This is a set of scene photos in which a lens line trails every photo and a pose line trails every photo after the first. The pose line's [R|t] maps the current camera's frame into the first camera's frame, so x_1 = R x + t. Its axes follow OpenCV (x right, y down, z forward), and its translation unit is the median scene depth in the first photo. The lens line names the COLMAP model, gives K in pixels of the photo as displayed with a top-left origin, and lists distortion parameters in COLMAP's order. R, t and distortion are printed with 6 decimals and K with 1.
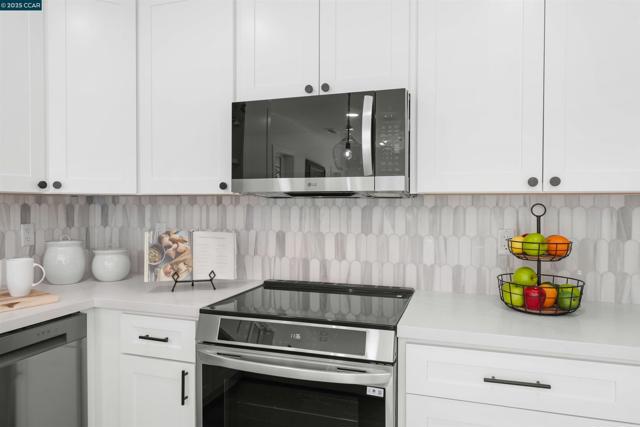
lens RADIAL K [[434.5, 0, 317.4], [0, 434.5, 214.6], [0, 0, 1]] dist [0.000538, 0.004942]
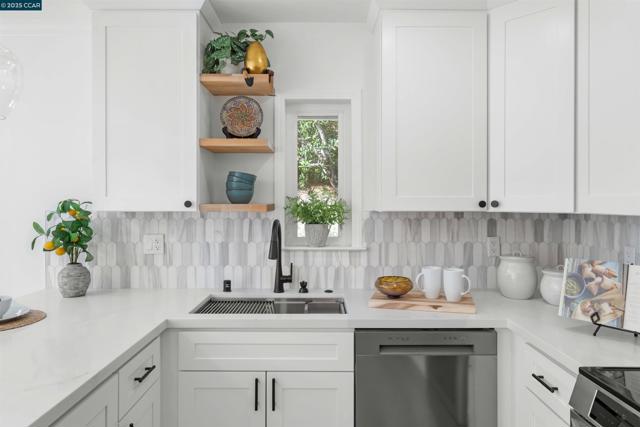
lens RADIAL K [[434.5, 0, 319.4], [0, 434.5, 200.9], [0, 0, 1]] dist [0.000538, 0.004942]
pose [[0.312859, -0.003989, -0.949791, 0.279992], [-0.025014, 0.999610, -0.012437, -0.051578], [0.949470, 0.027649, 0.312637, 0.255864]]
